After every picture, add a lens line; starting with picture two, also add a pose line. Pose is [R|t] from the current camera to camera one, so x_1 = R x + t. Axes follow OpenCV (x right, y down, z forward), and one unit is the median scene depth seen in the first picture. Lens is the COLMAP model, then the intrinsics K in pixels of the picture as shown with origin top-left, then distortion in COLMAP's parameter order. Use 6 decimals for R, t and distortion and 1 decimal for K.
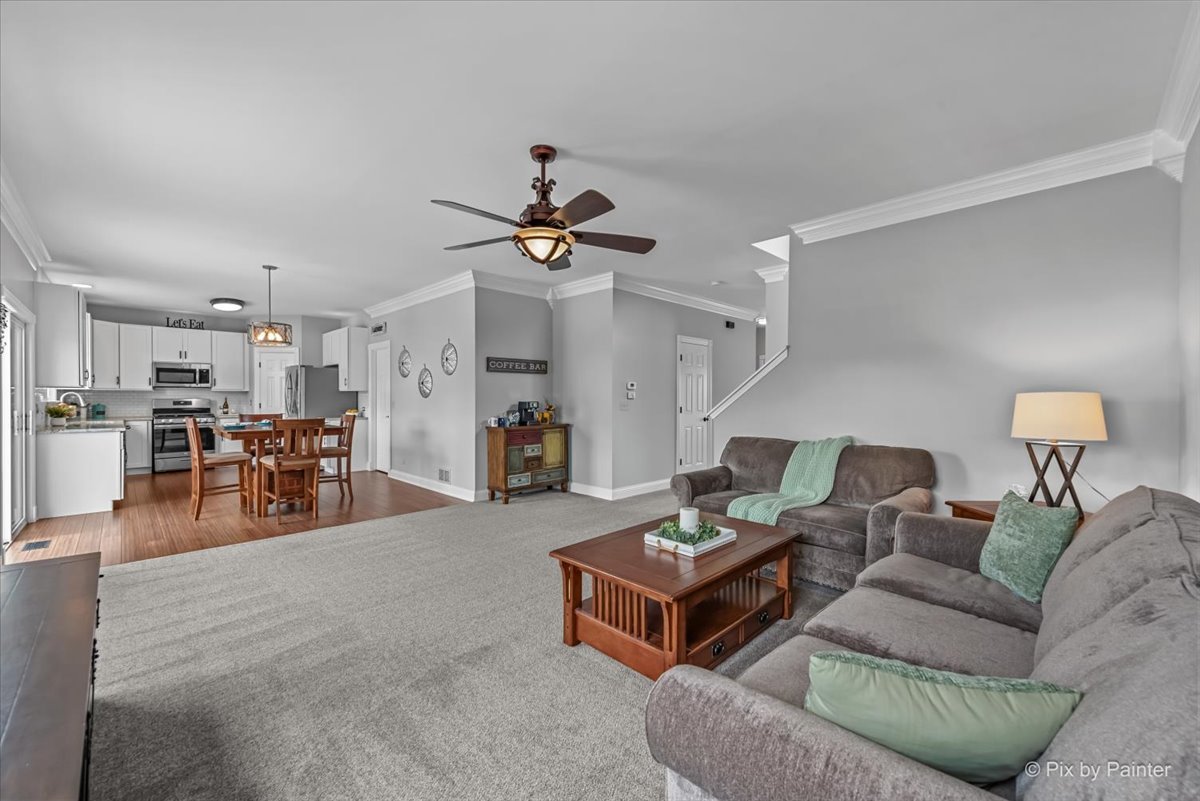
lens RADIAL K [[477.4, 0, 613.5], [0, 477.4, 401.9], [0, 0, 1]] dist [0.000904, 0.000134]
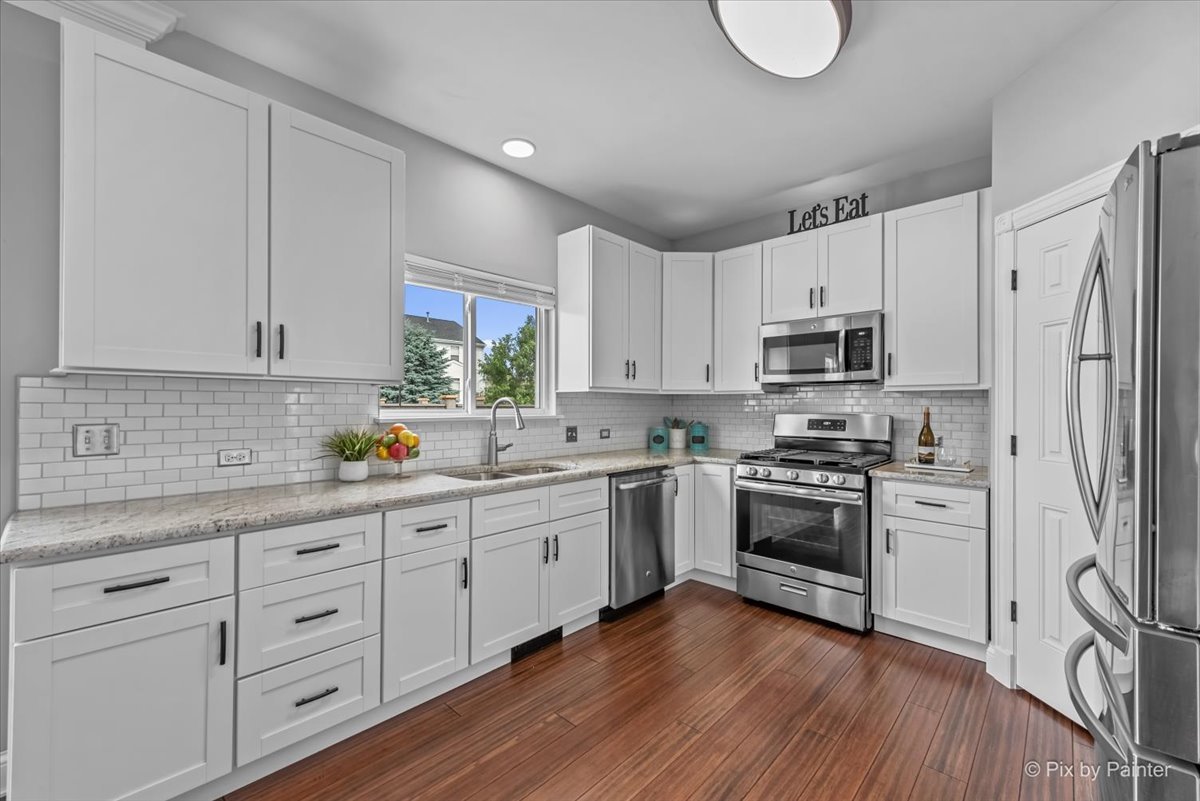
lens RADIAL K [[495.1, 0, 596.8], [0, 495.1, 403.4], [0, 0, 1]] dist [0.014572, 0.000028]
pose [[0.016945, -0.005608, -0.999841, -0.519106], [-0.014460, 0.999878, -0.005854, -0.010081], [0.999752, 0.014557, 0.016862, 0.831494]]
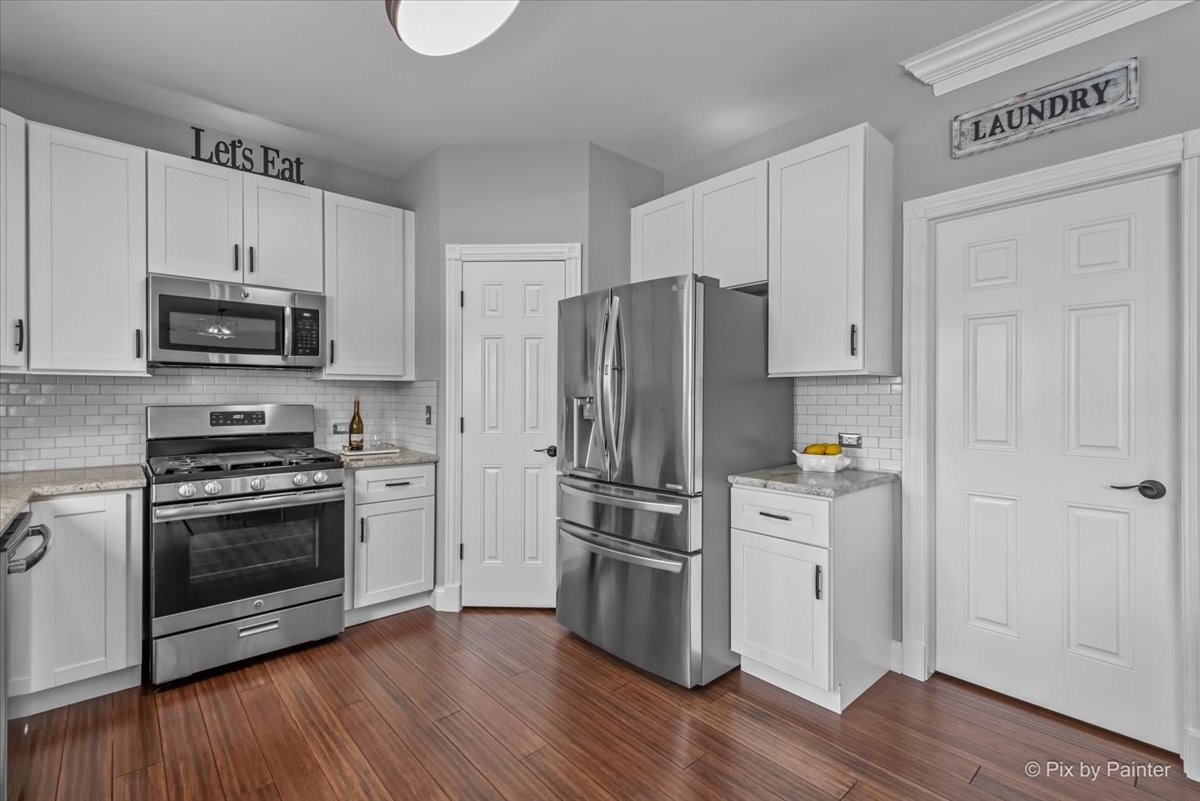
lens RADIAL K [[542.6, 0, 599.6], [0, 542.6, 396.5], [0, 0, 1]] dist [0.015677, -0.000059]
pose [[0.997342, -0.001122, -0.072853, -0.661926], [0.000373, 0.999947, -0.010293, -0.008304], [0.072860, 0.010239, 0.997290, 0.683478]]
